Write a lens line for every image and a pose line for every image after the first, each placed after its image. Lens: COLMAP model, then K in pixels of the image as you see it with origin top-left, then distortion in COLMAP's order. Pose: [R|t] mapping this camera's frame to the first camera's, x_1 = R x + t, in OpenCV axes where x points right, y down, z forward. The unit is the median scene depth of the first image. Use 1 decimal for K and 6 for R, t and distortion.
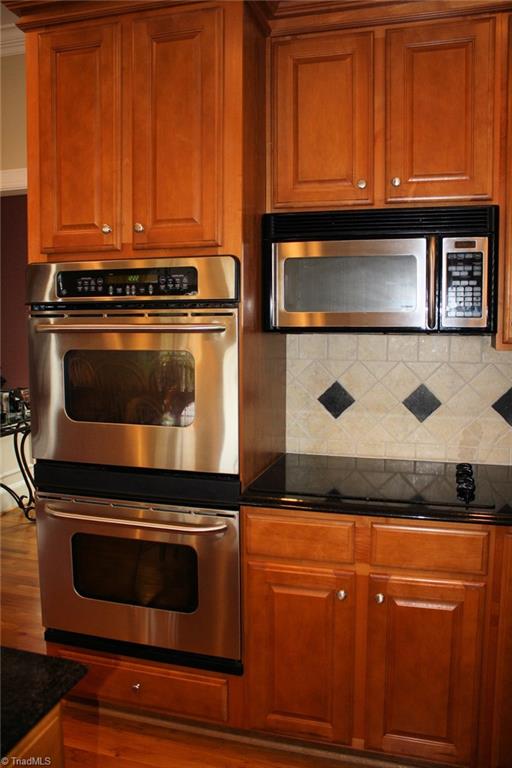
lens RADIAL K [[641.9, 0, 256.8], [0, 641.9, 382.9], [0, 0, 1]] dist [-0.108266, 0.078418]
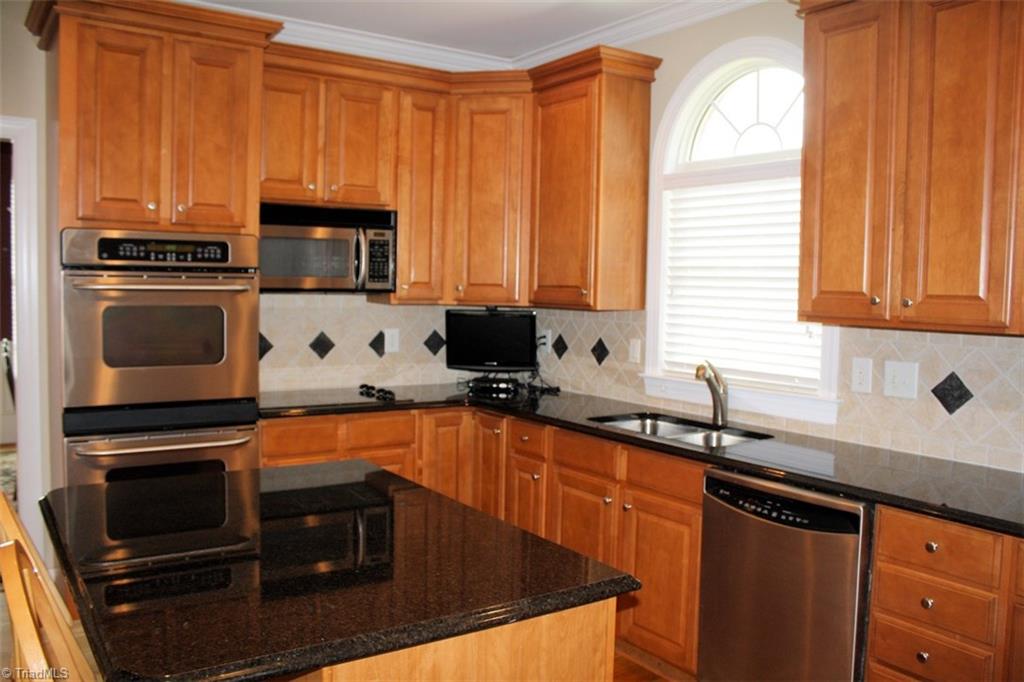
lens RADIAL K [[855.9, 0, 510.7], [0, 855.9, 339.9], [0, 0, 1]] dist [-0.108266, 0.078418]
pose [[0.635322, -0.036595, 0.771379, -1.033117], [0.062712, 0.998022, -0.004304, 0.062134], [-0.769696, 0.051109, 0.636361, -0.526081]]
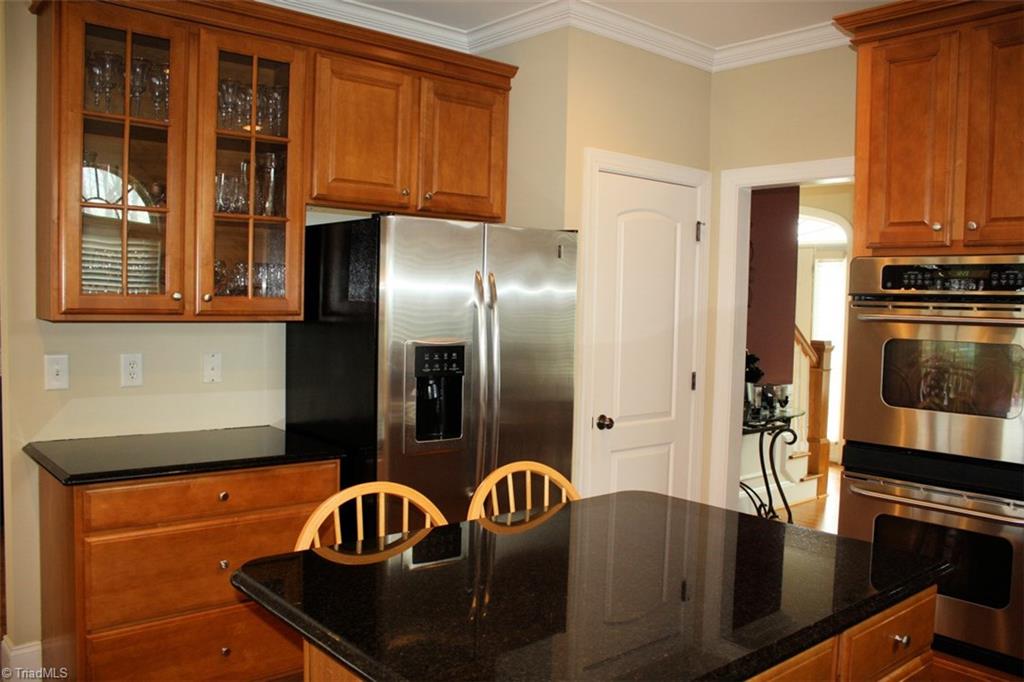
lens RADIAL K [[855.9, 0, 503.9], [0, 855.9, 342.2], [0, 0, 1]] dist [-0.108266, 0.078418]
pose [[0.829724, 0.050885, -0.555850, -0.051558], [-0.084823, 0.995765, -0.035459, 0.061501], [0.551691, 0.076570, 0.830526, -0.547295]]
